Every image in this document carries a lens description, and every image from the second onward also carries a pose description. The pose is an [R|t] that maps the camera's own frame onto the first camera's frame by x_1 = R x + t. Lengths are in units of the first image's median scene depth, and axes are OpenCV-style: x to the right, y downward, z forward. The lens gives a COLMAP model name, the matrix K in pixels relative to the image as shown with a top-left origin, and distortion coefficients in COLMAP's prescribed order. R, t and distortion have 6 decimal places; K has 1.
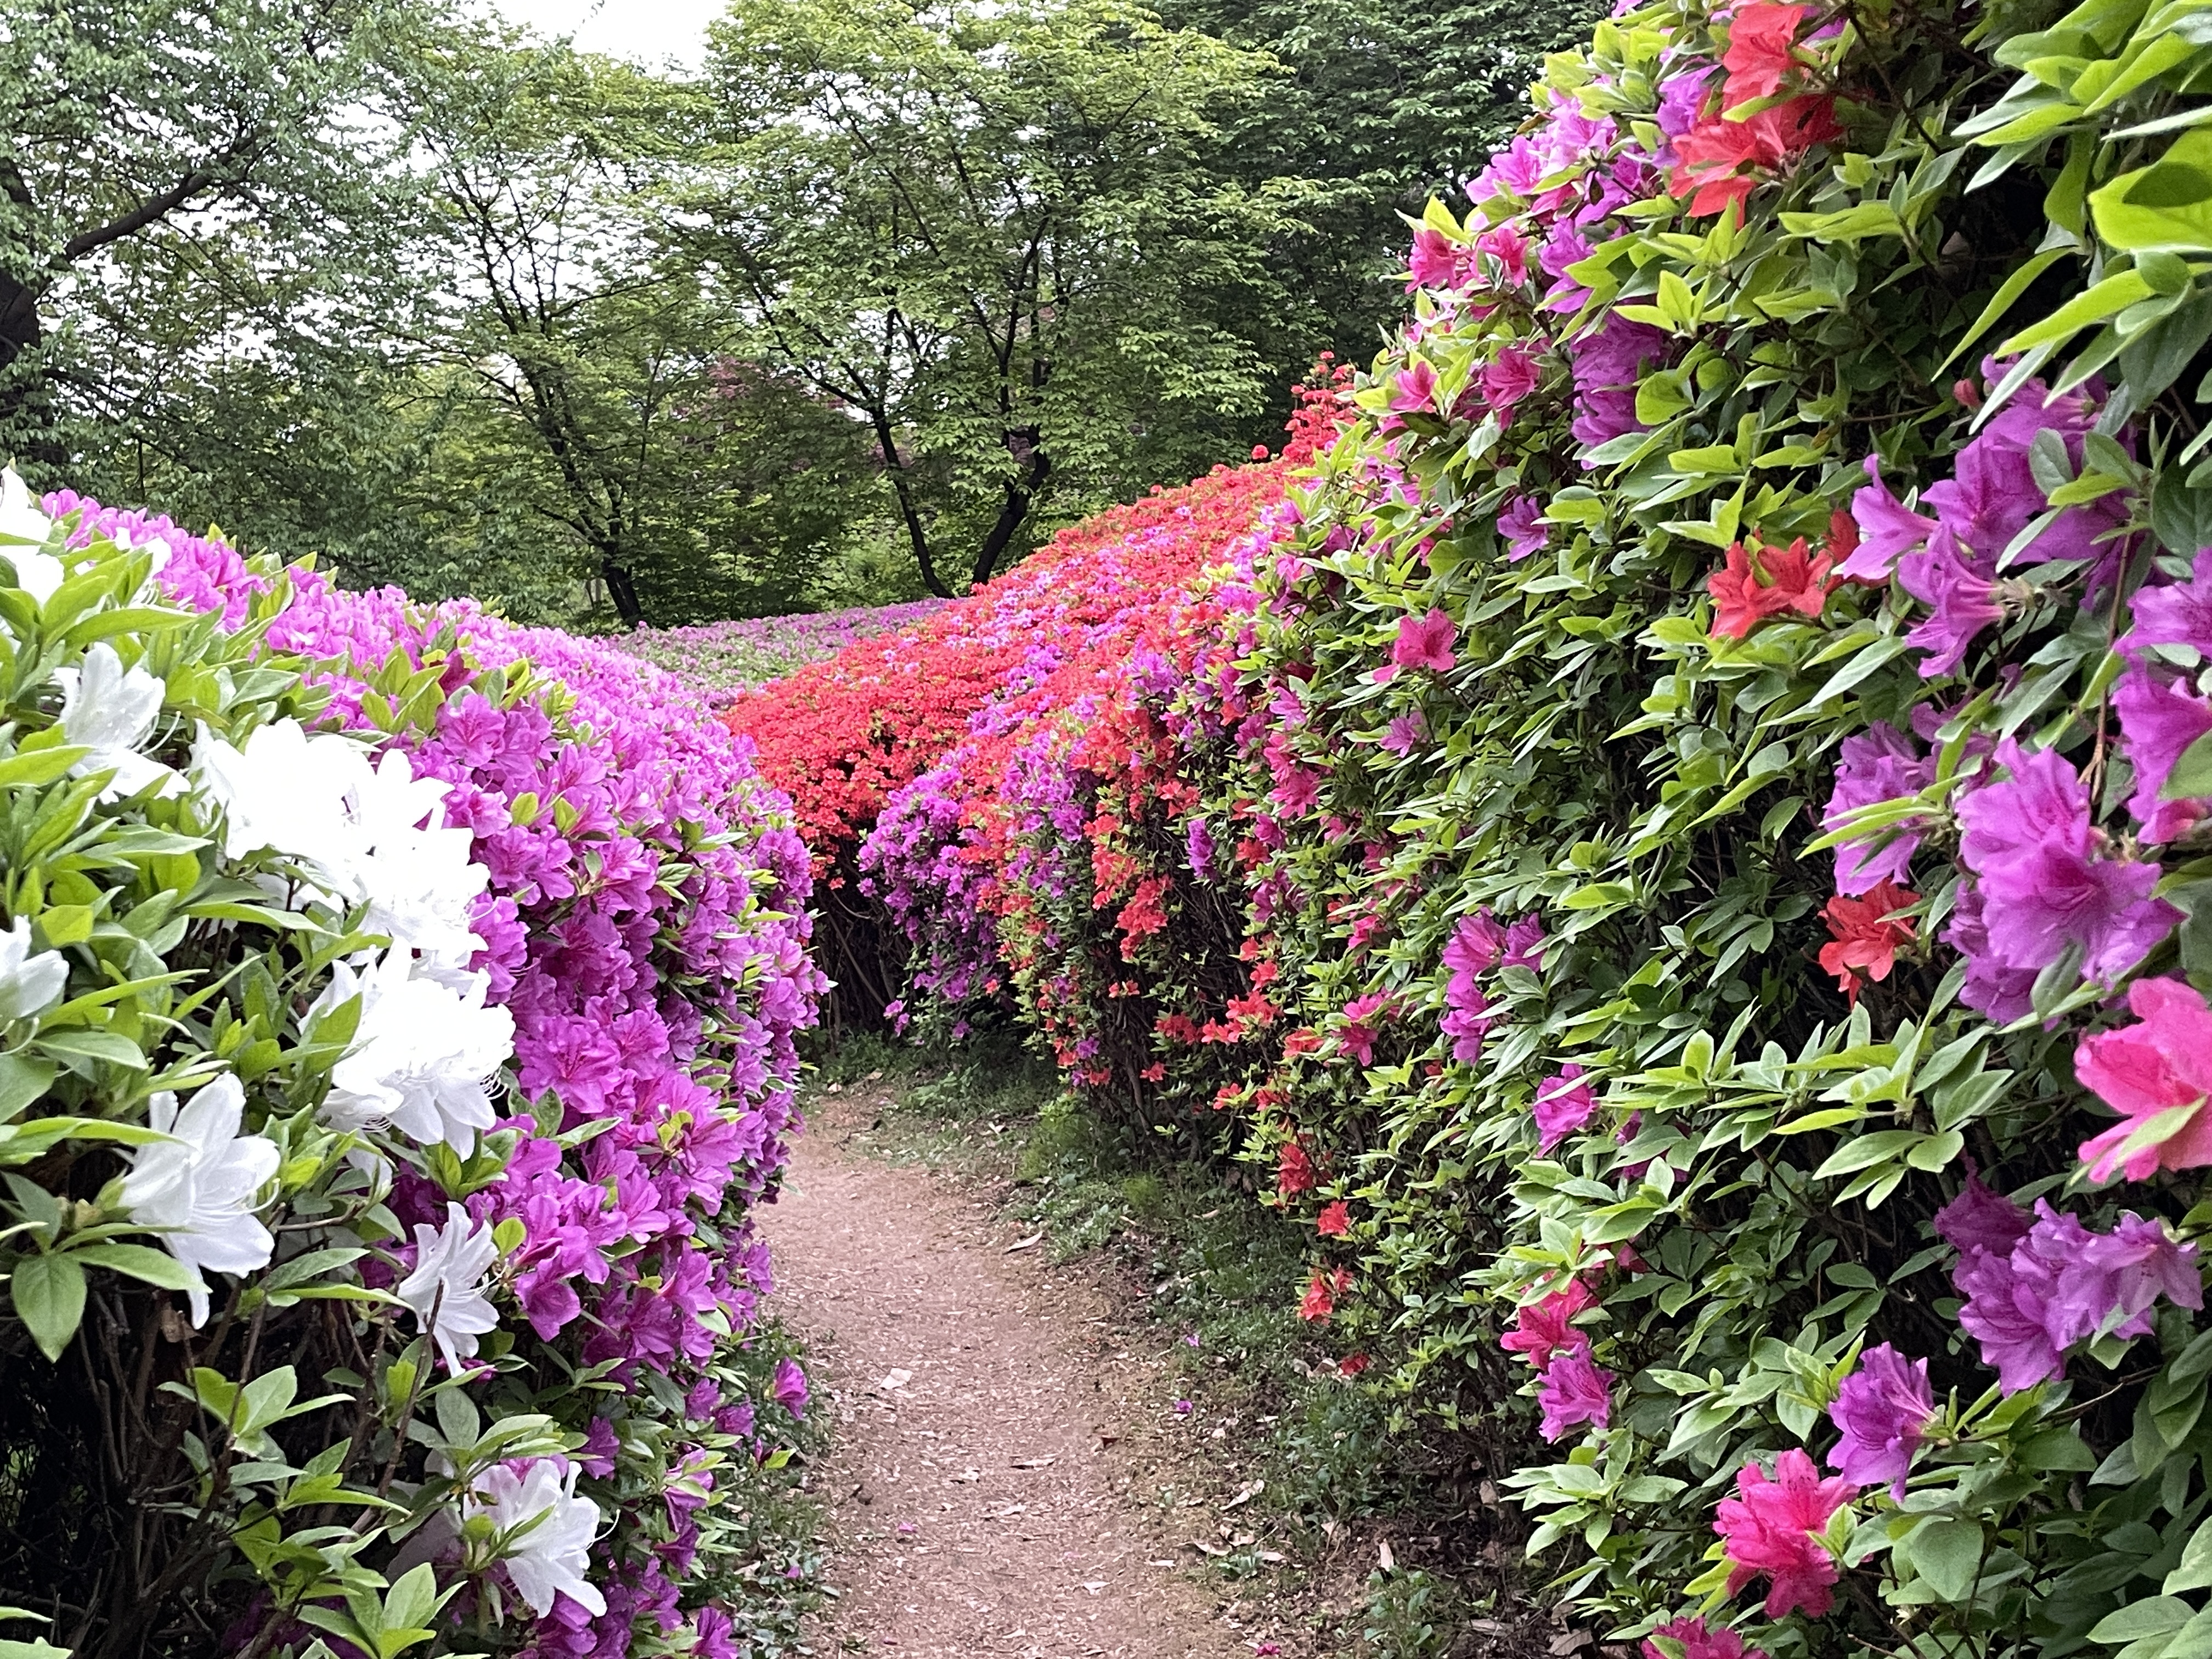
lens RADIAL K [[2323.4, 0, 1105.9], [0, 2323.4, 828.2], [0, 0, 1]] dist [0.032112, 0.000000]
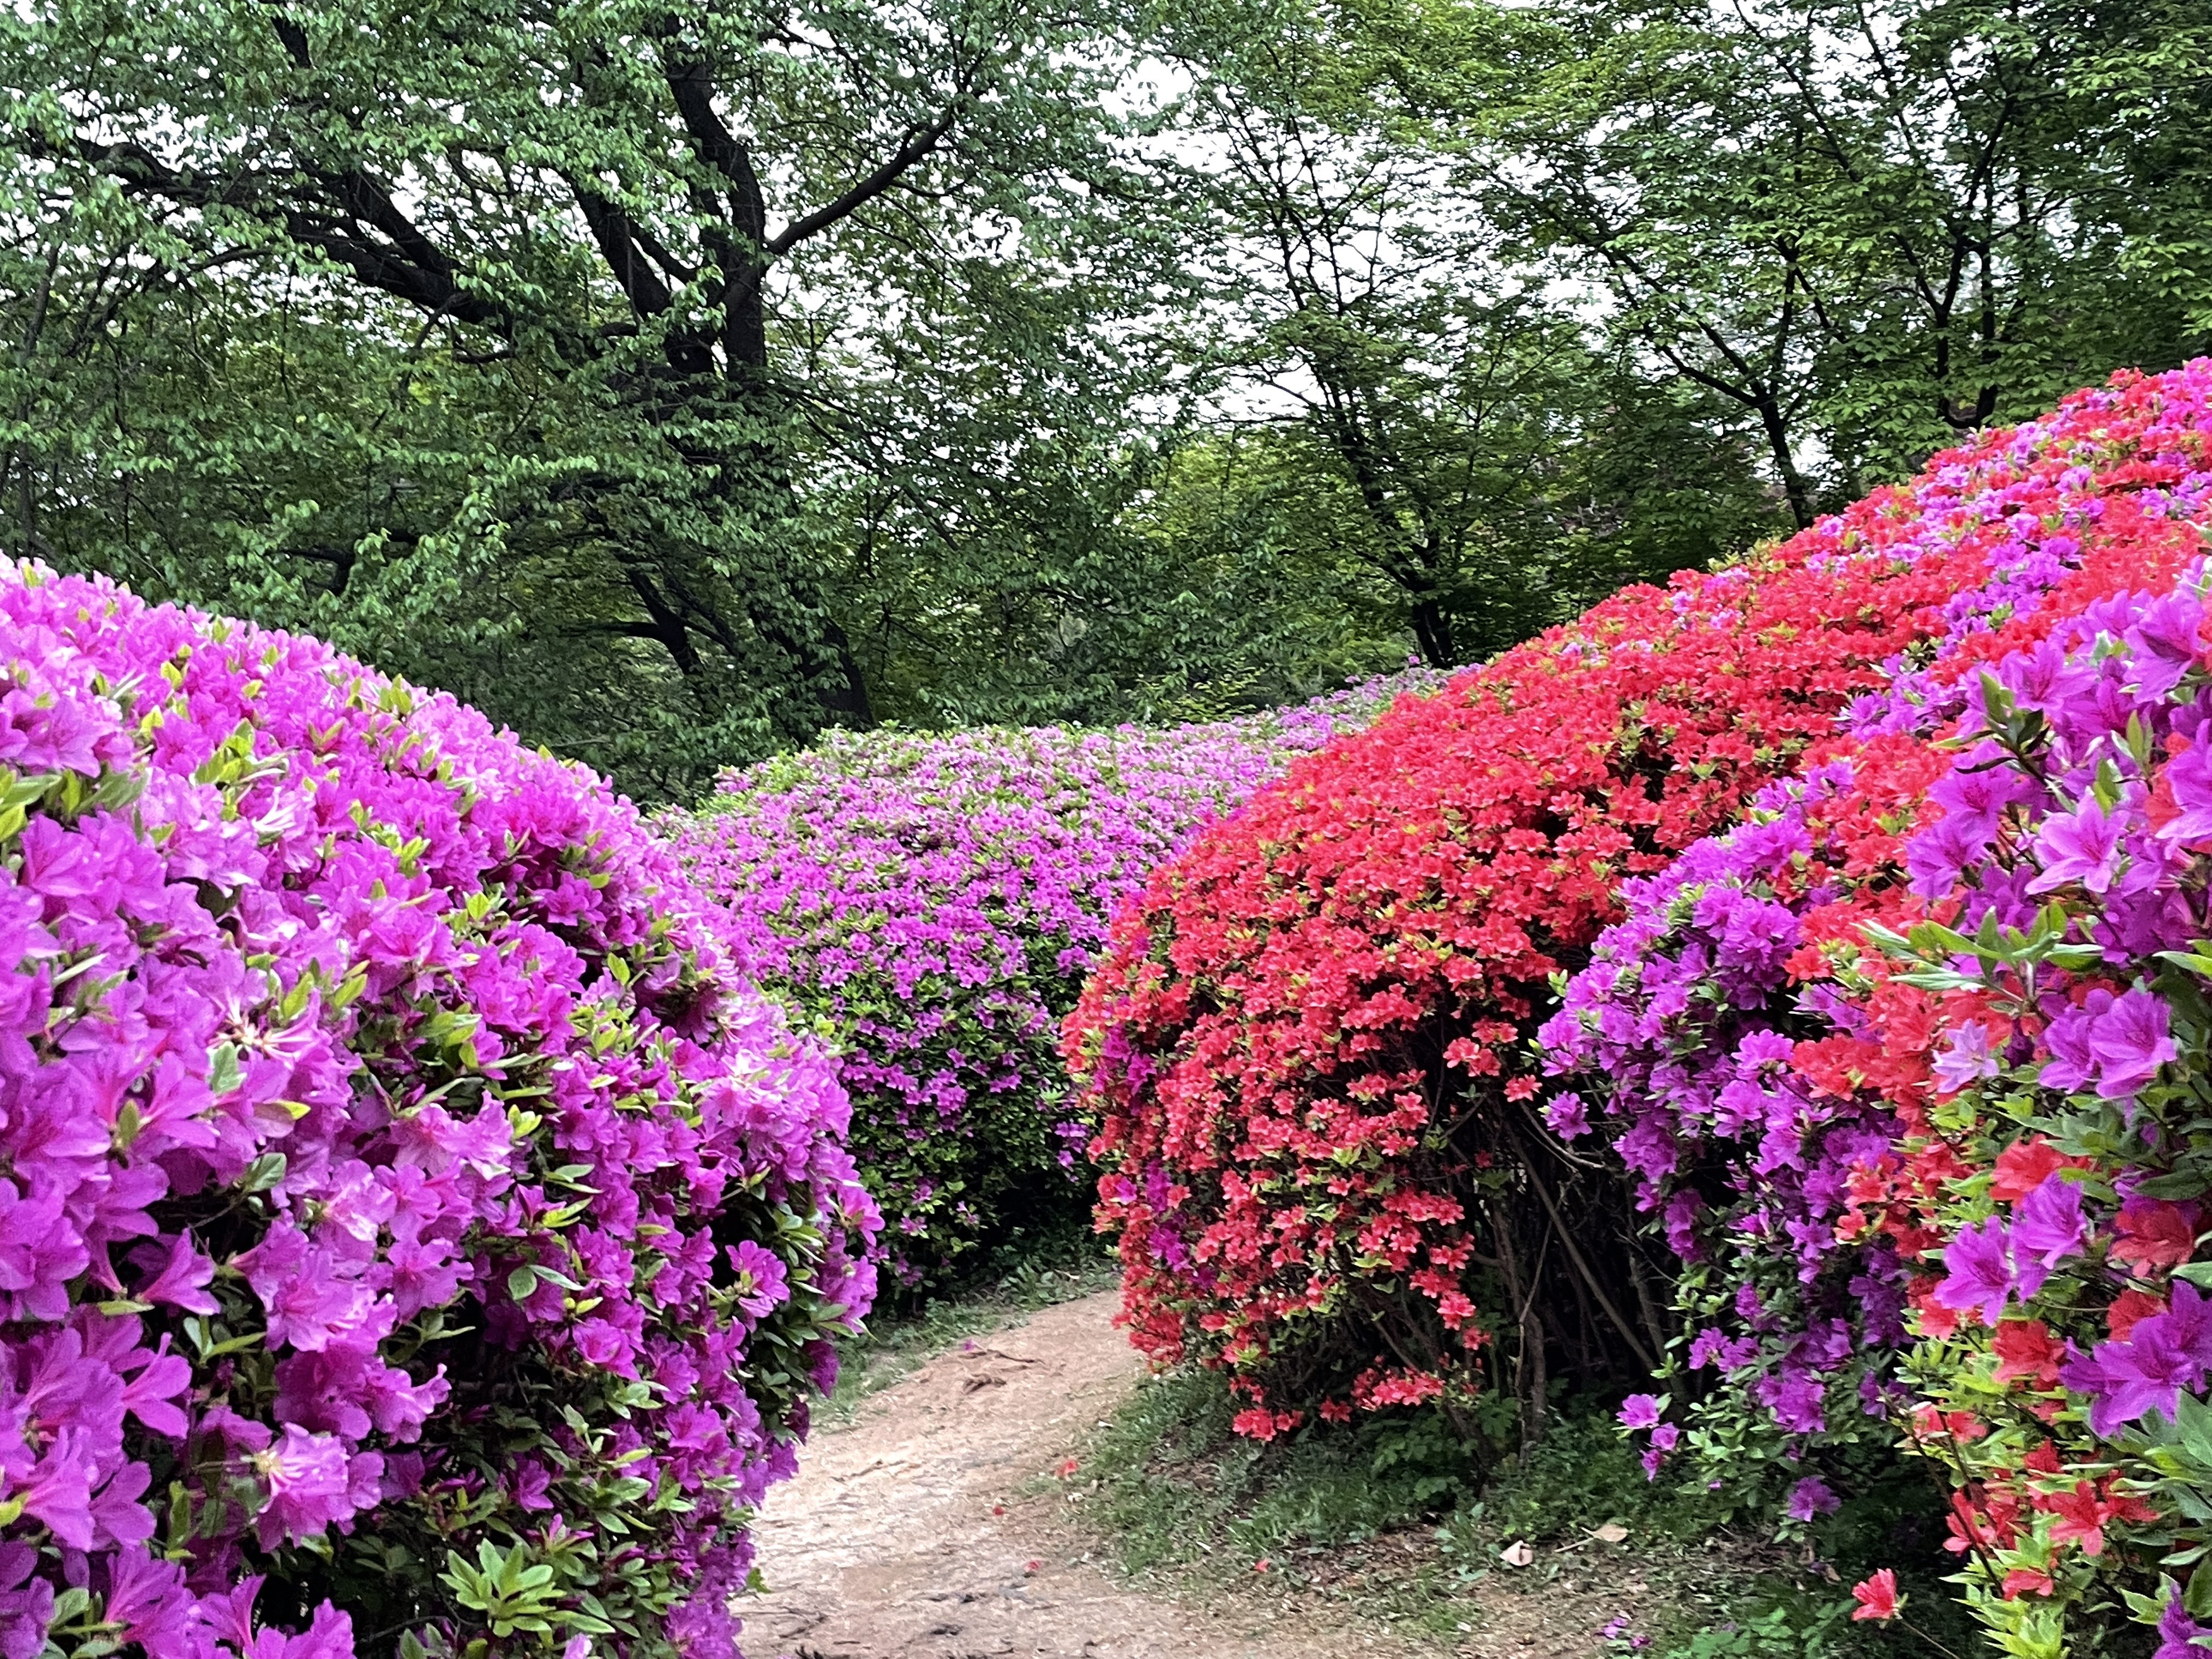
lens RADIAL K [[2323.4, 0, 1104.1], [0, 2323.4, 833.9], [0, 0, 1]] dist [0.032112, 0.000000]
pose [[0.926190, 0.007971, -0.376974, -0.024488], [-0.023213, 0.999085, -0.035907, -0.006816], [0.376343, 0.042008, 0.925528, 0.577219]]
